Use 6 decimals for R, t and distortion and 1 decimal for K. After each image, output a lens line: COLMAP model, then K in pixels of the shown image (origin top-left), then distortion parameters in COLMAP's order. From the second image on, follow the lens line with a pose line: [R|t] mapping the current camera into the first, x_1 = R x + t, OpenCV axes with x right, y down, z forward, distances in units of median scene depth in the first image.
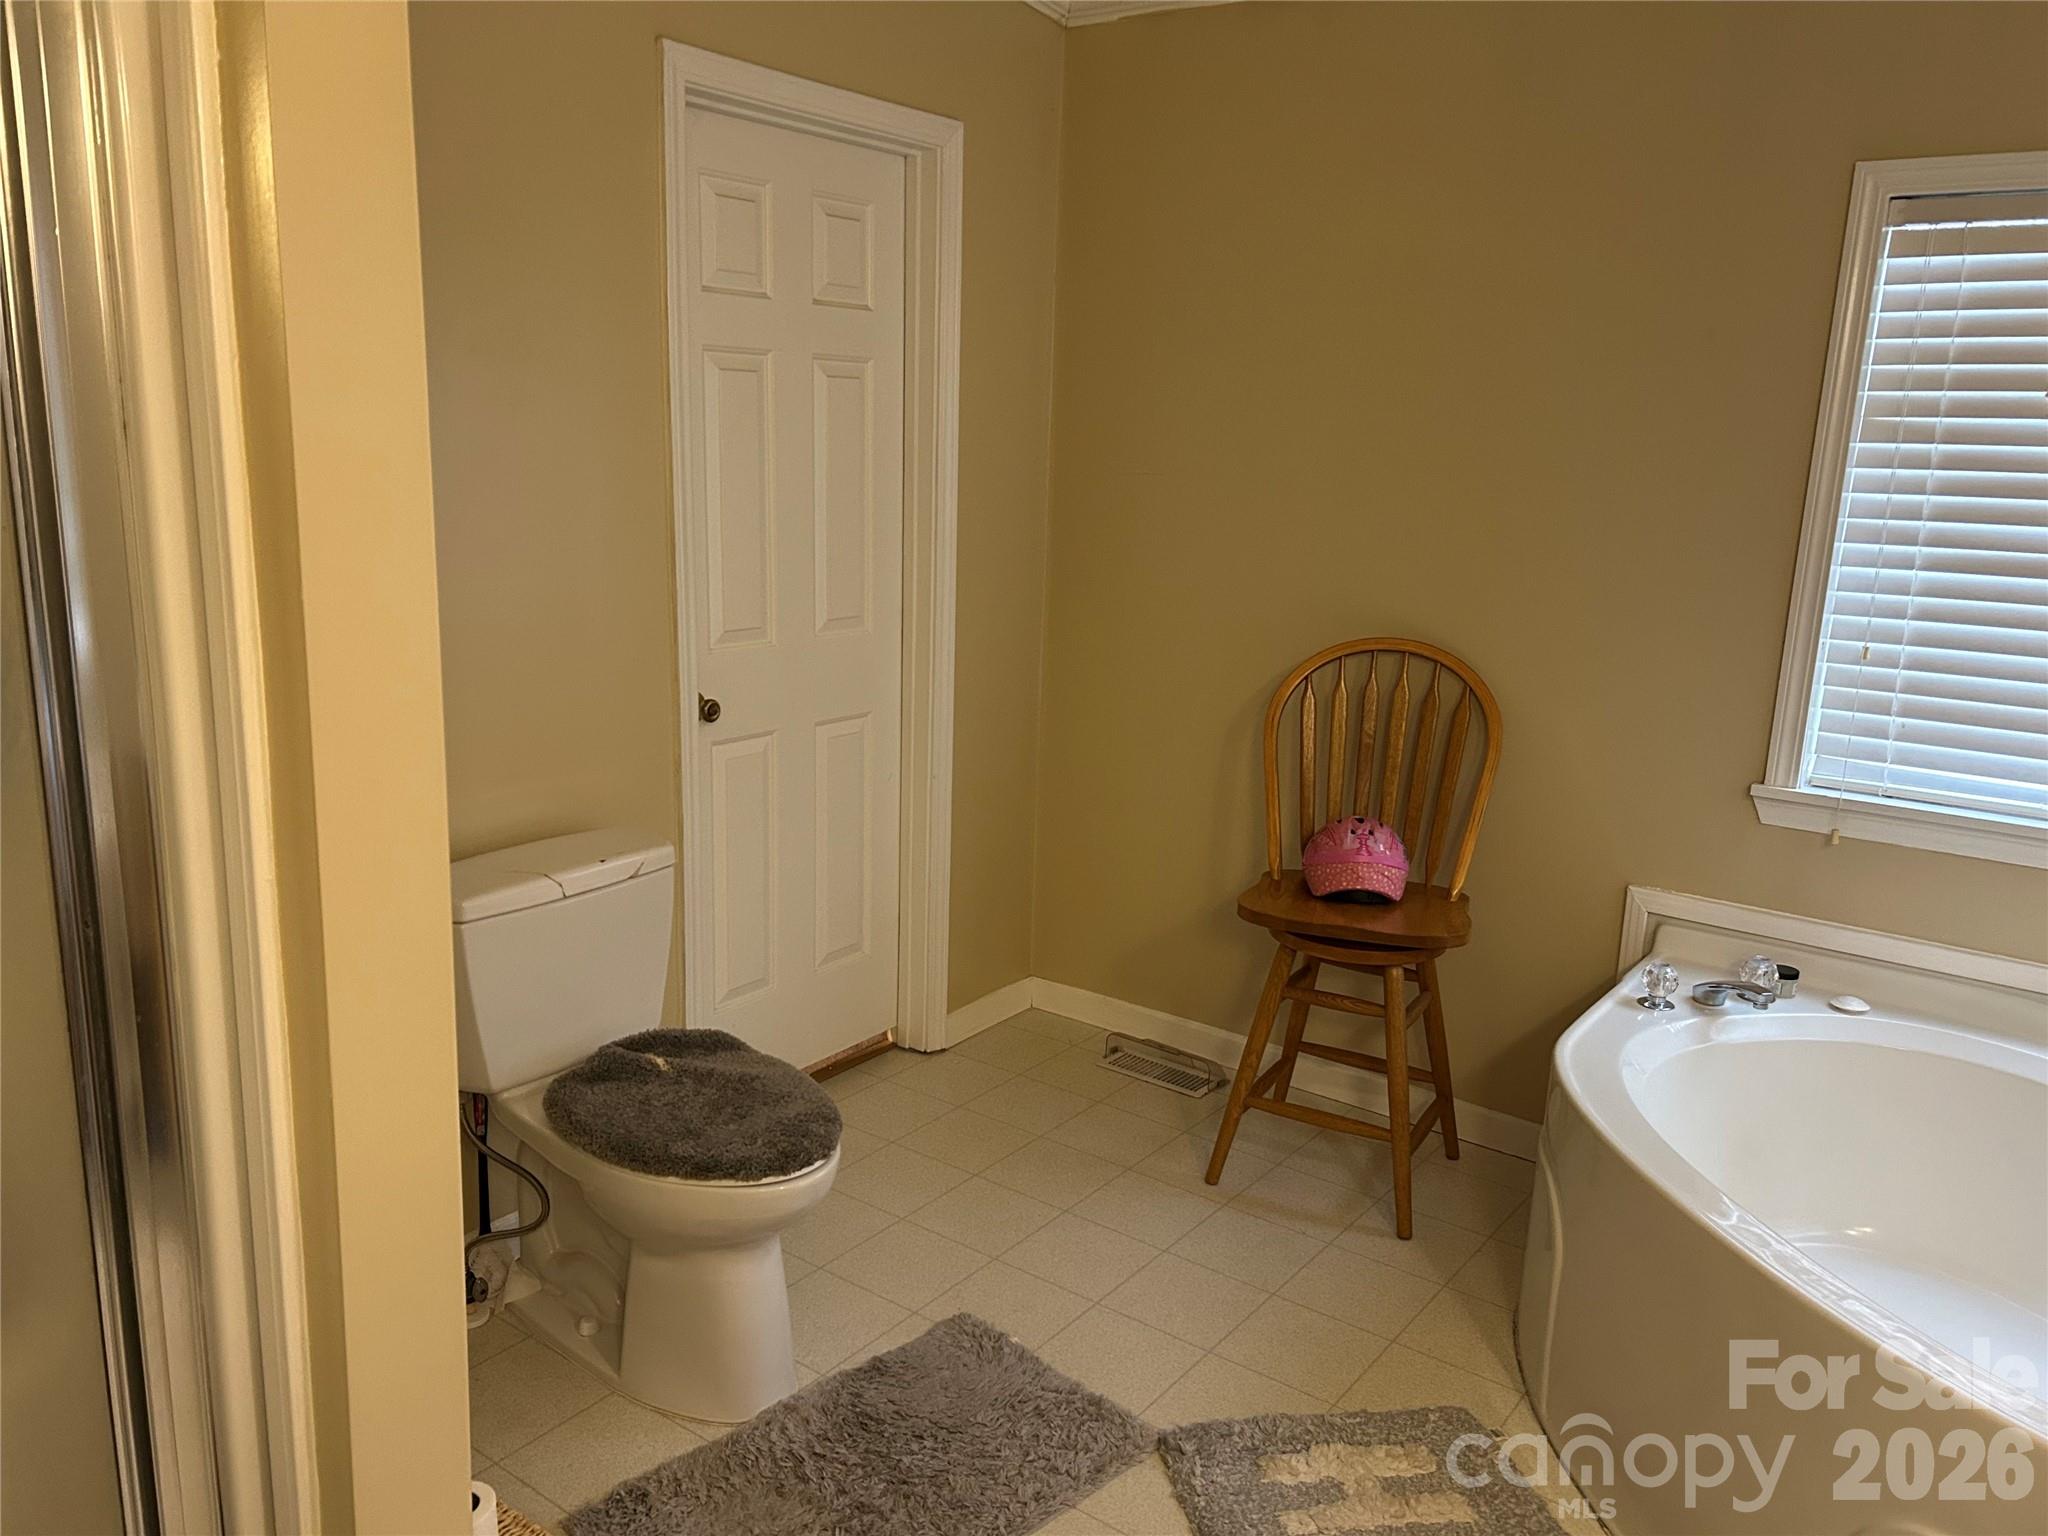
lens RADIAL K [[1533.7, 0, 1022.4], [0, 1533.7, 767.0], [0, 0, 1]] dist [0.061651, -0.077167]
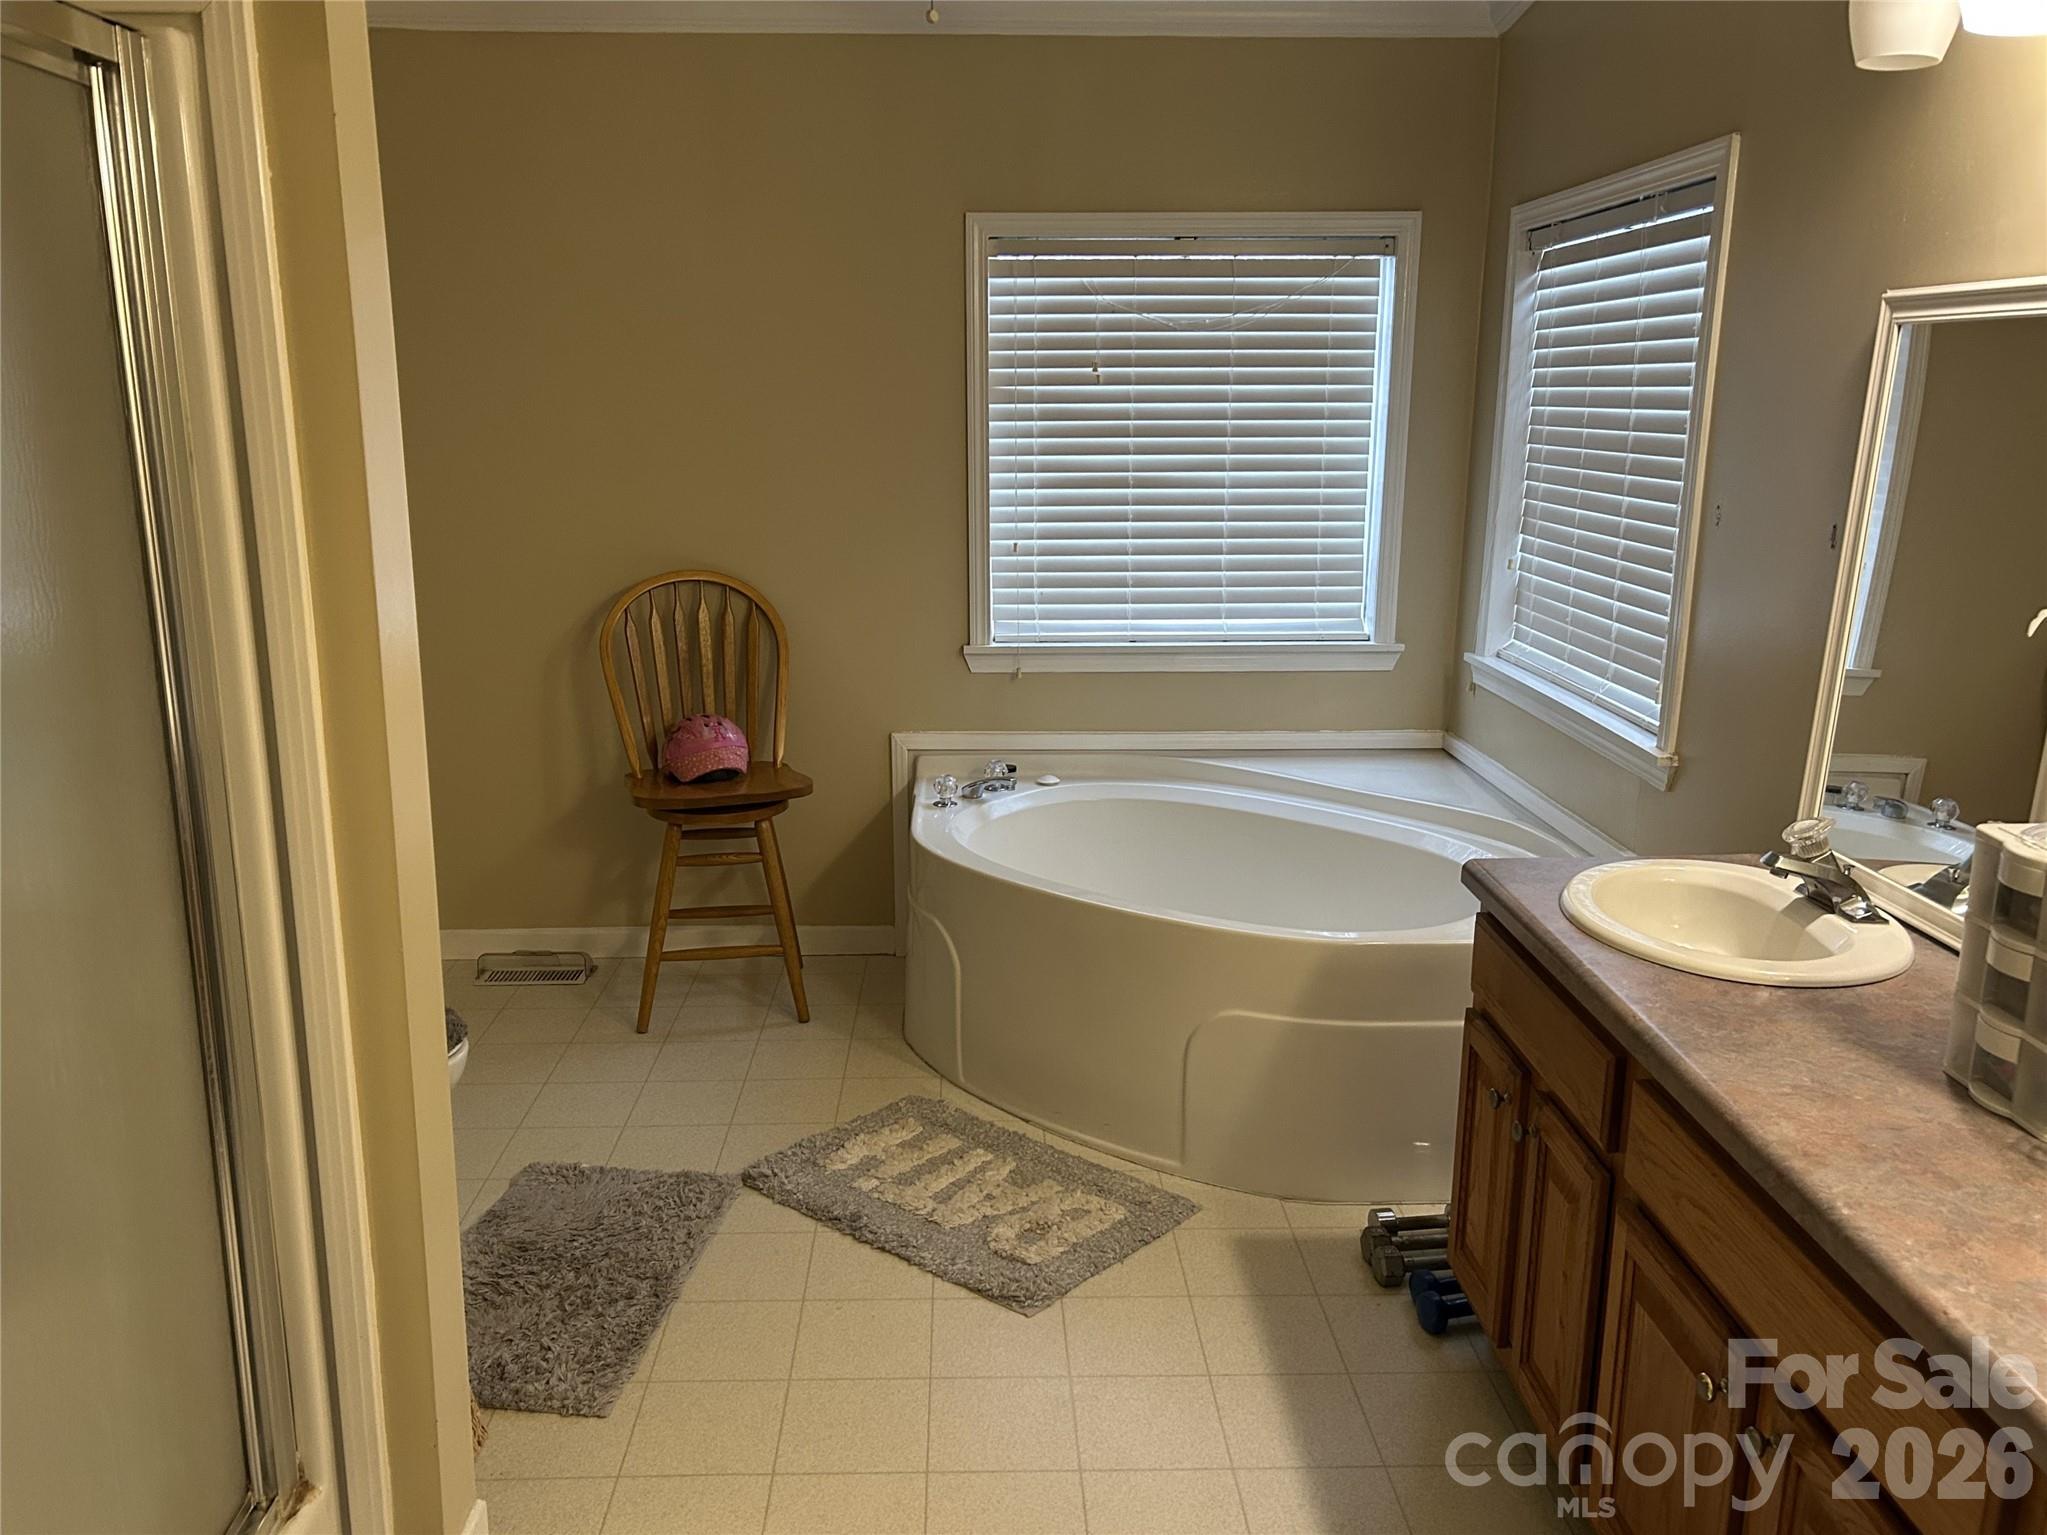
lens RADIAL K [[1532.9, 0, 1017.1], [0, 1532.9, 762.9], [0, 0, 1]] dist [0.061651, -0.077167]
pose [[0.781041, -0.169778, 0.600958, -0.375435], [0.159148, 0.984673, 0.071345, 0.025332], [-0.603860, 0.039917, 0.796090, -0.161978]]
